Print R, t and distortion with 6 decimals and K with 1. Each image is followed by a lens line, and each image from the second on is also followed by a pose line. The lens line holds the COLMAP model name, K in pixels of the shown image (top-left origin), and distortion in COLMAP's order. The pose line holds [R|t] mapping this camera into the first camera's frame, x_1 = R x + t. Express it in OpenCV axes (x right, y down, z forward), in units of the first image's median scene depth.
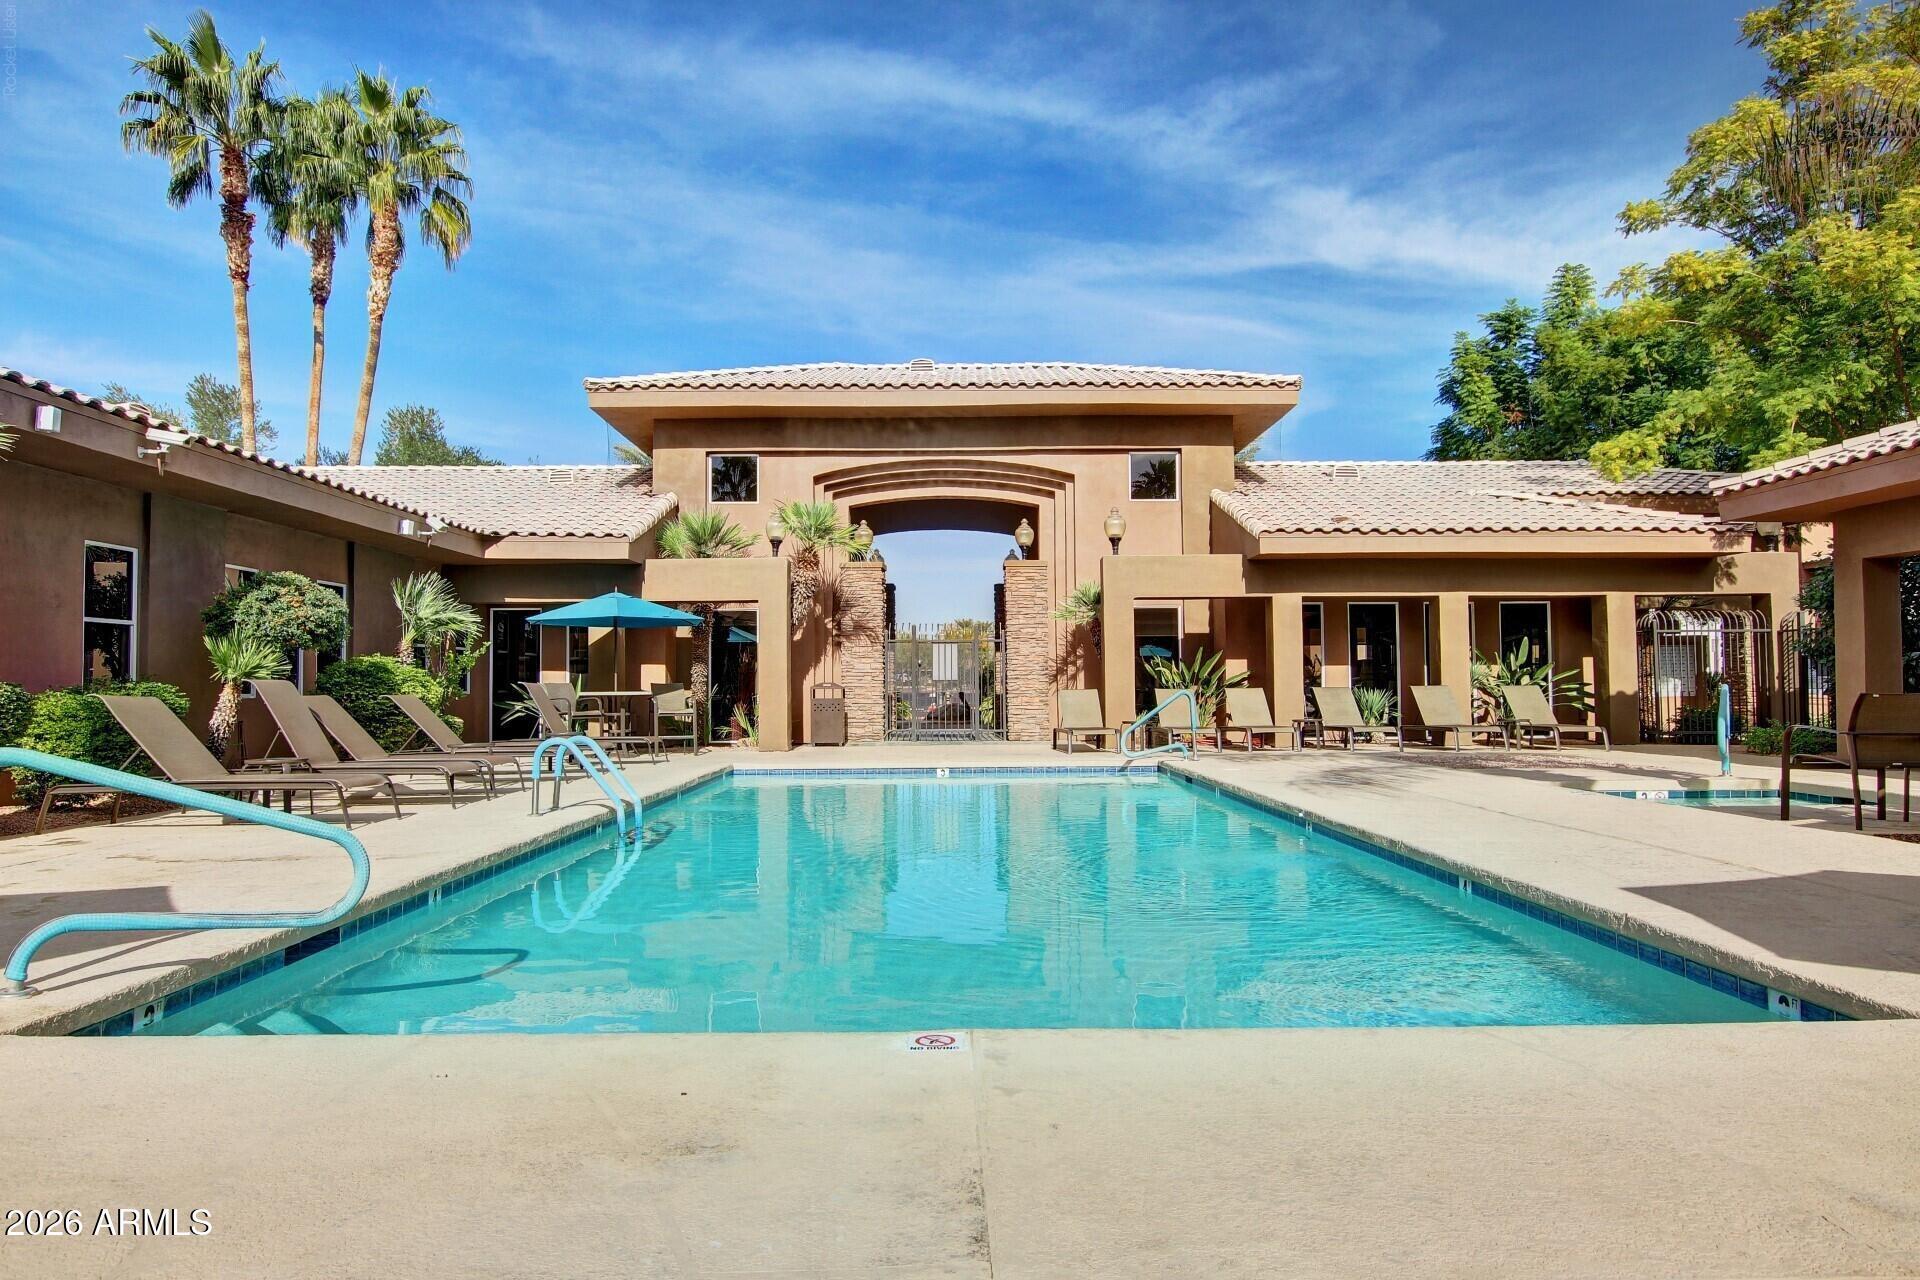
lens RADIAL K [[1214.5, 0, 954.7], [0, 1214.5, 613.2], [0, 0, 1]] dist [-0.003594, -0.000903]
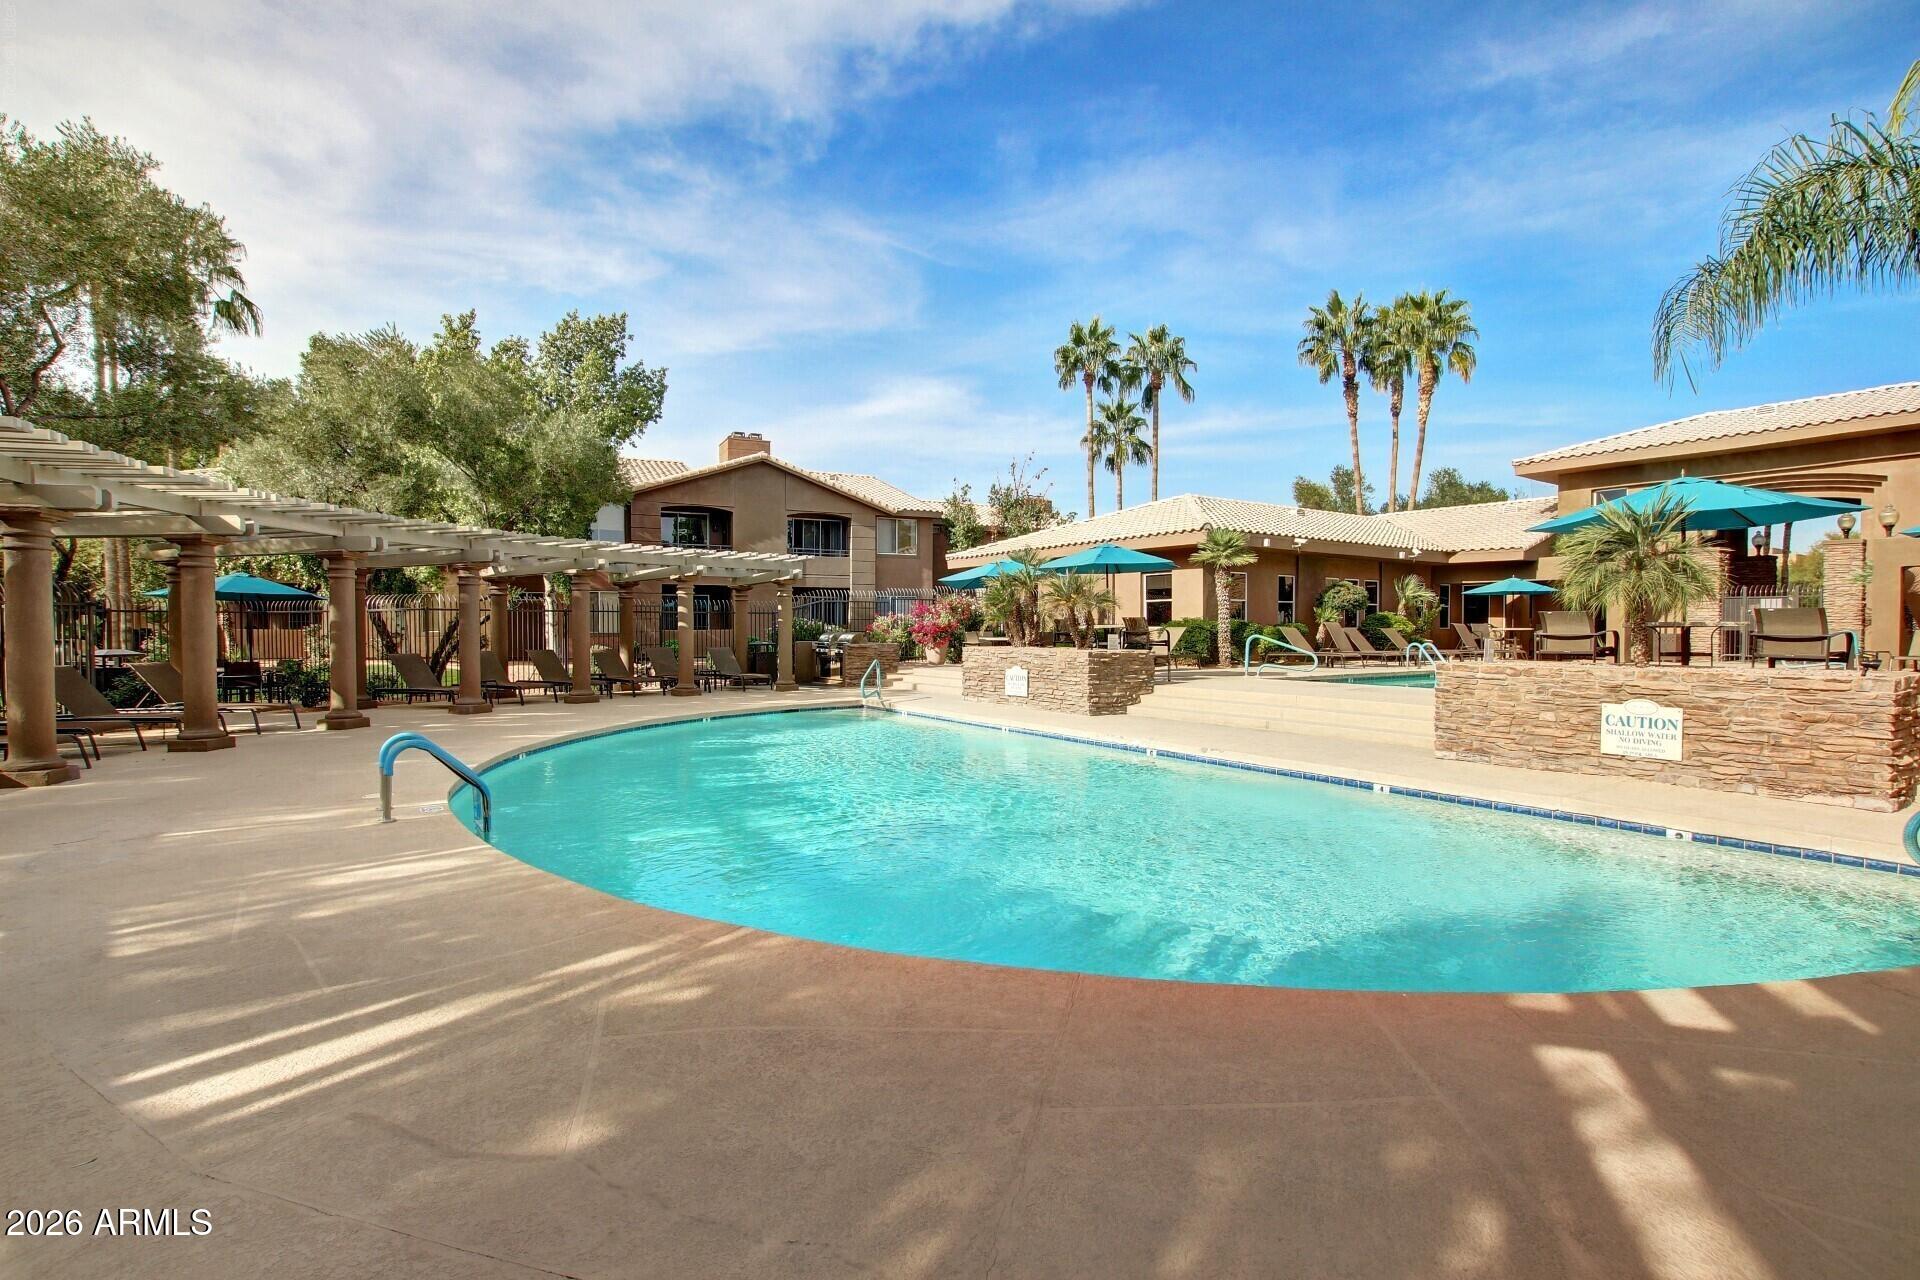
lens RADIAL K [[892.8, 0, 963.4], [0, 892.8, 699.4], [0, 0, 1]] dist [-0.001010, -0.019668]
pose [[0.559817, 0.070947, -0.825574, 0.298515], [0.045453, 0.992198, 0.116088, -0.020650], [0.827369, -0.102512, 0.552224, -0.386061]]
